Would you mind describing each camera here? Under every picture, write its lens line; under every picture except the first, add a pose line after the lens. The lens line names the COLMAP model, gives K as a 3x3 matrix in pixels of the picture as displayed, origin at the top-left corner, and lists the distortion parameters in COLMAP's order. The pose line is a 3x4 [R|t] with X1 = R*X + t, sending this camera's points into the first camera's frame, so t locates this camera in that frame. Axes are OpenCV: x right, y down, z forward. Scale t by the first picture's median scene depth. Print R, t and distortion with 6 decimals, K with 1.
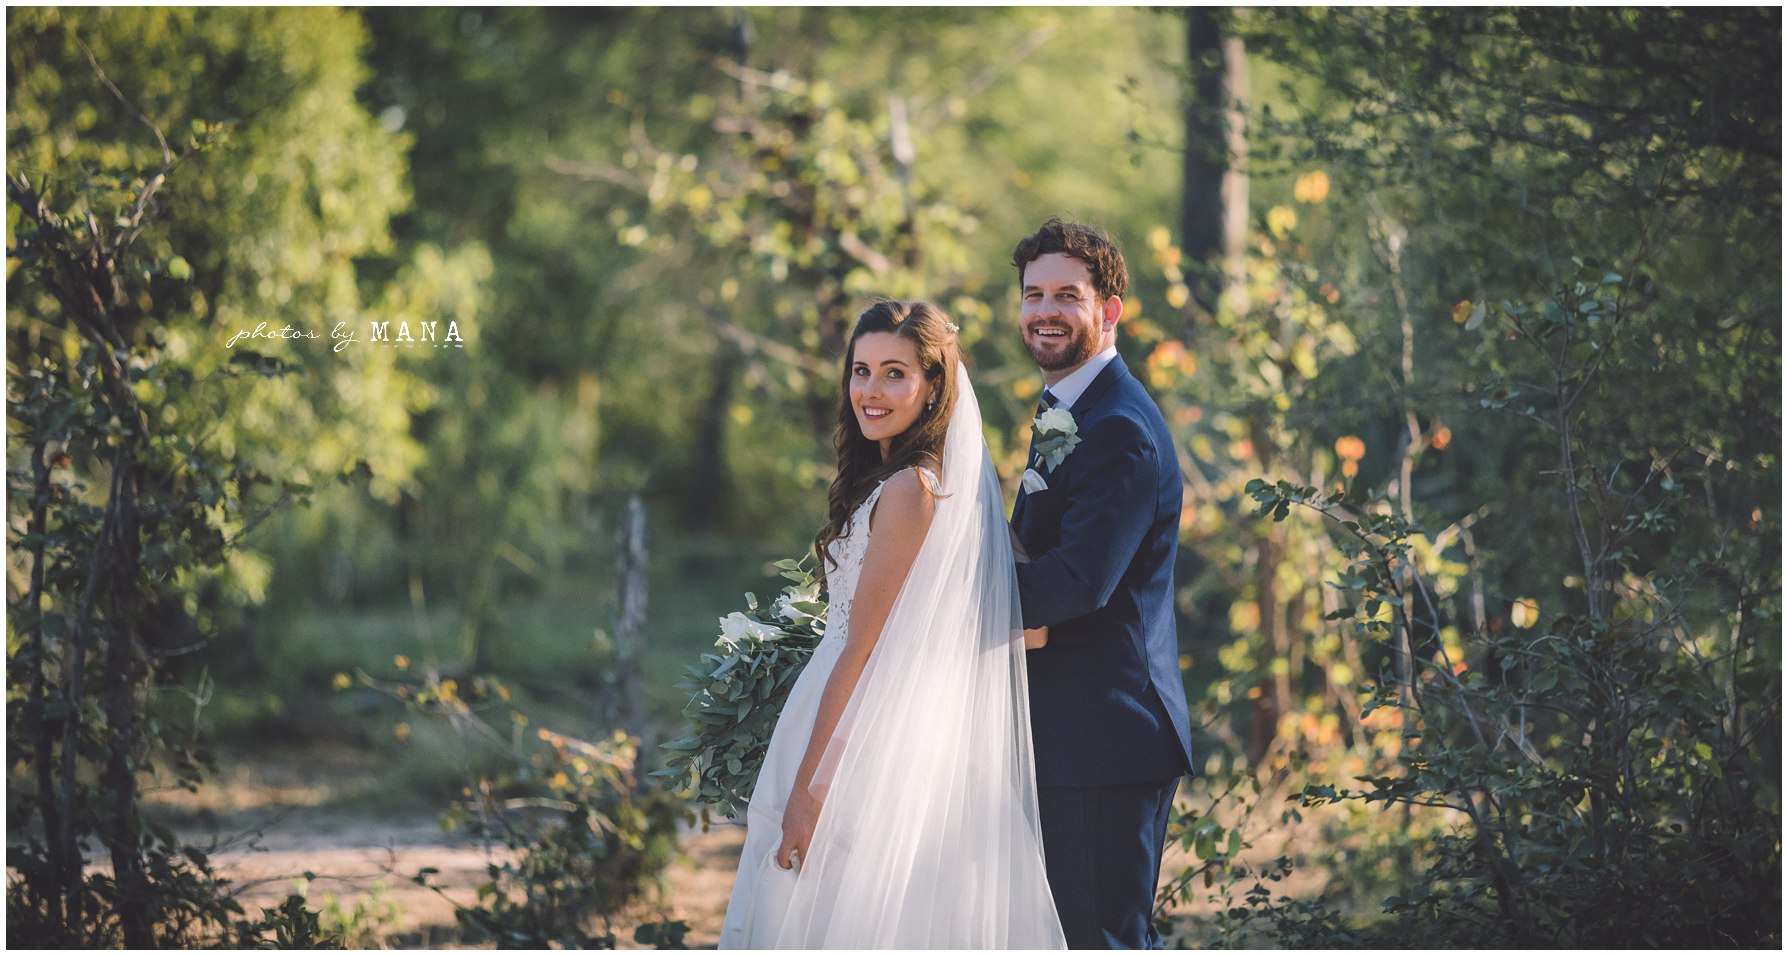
lens RADIAL K [[10524.6, 0, 894.0], [0, 10524.6, 478.0], [0, 0, 1]] dist [0.185047, 6.668700]
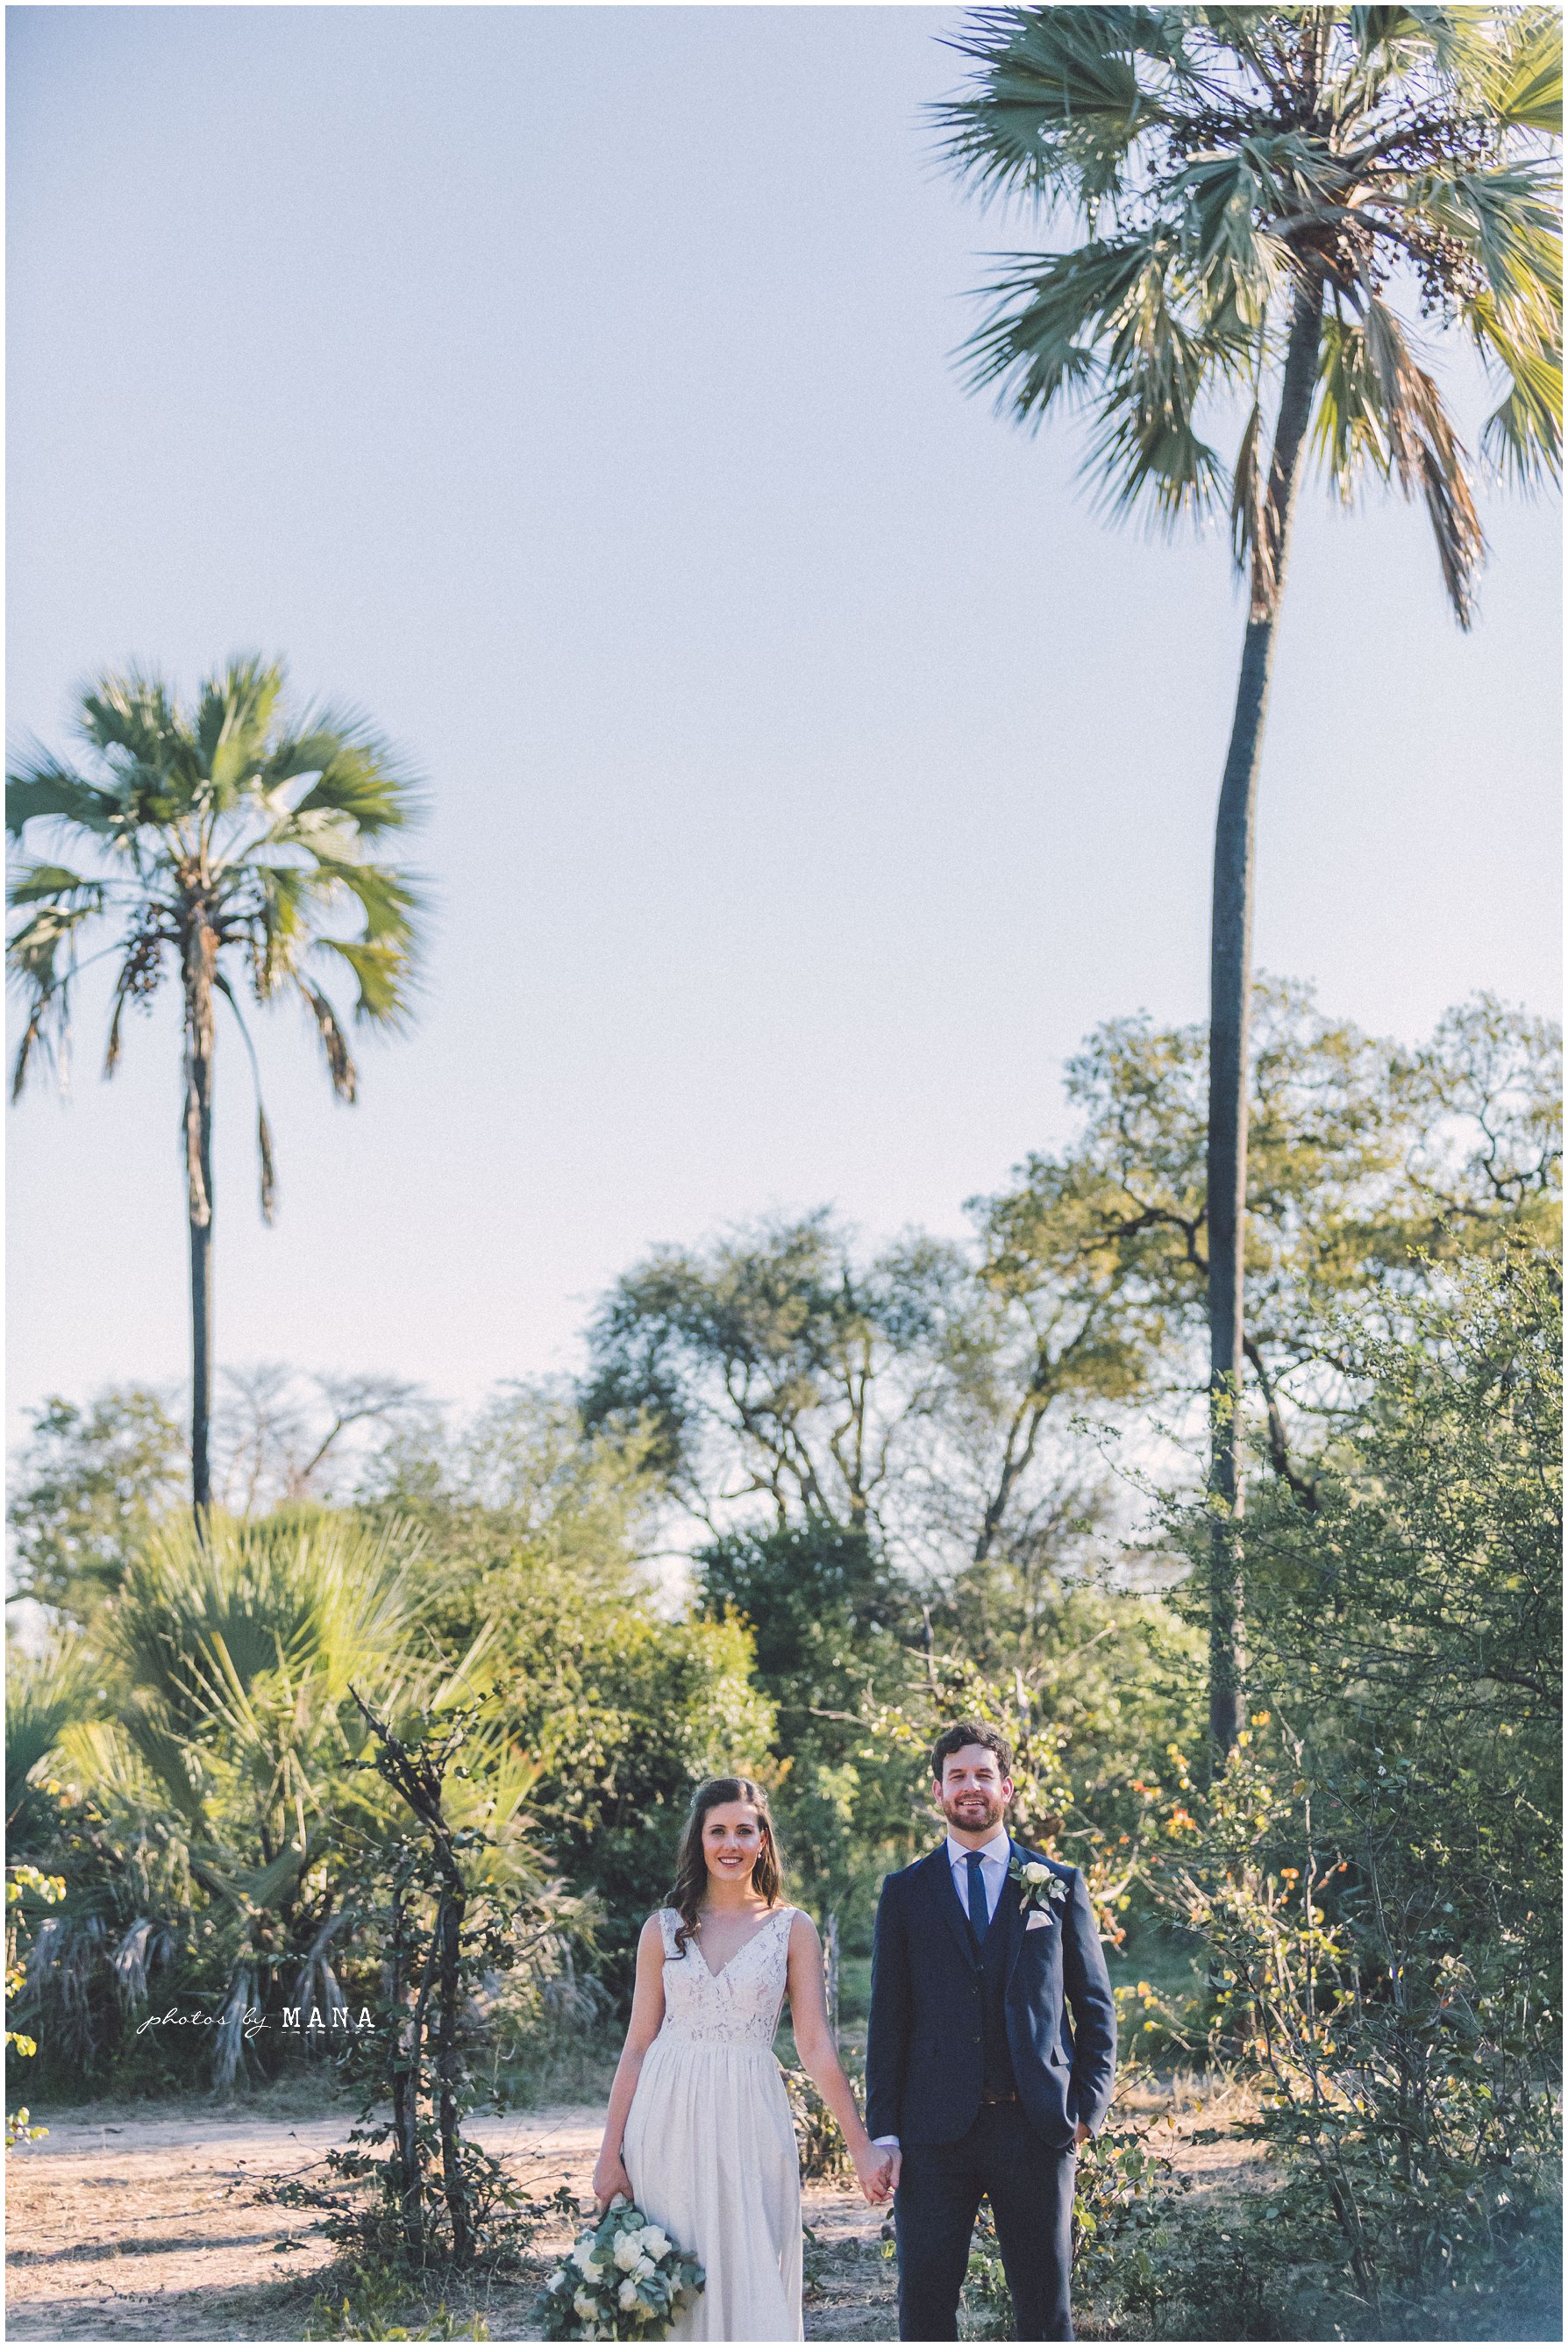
lens RADIAL K [[4931.9, 0, 784.0], [0, 4931.9, 1173.5], [0, 0, 1]] dist [-0.020682, -0.207052]
pose [[0.997293, -0.024886, -0.069194, 0.019888], [0.014838, 0.989740, -0.142105, -0.002662], [0.072020, 0.140694, 0.987430, 0.198664]]
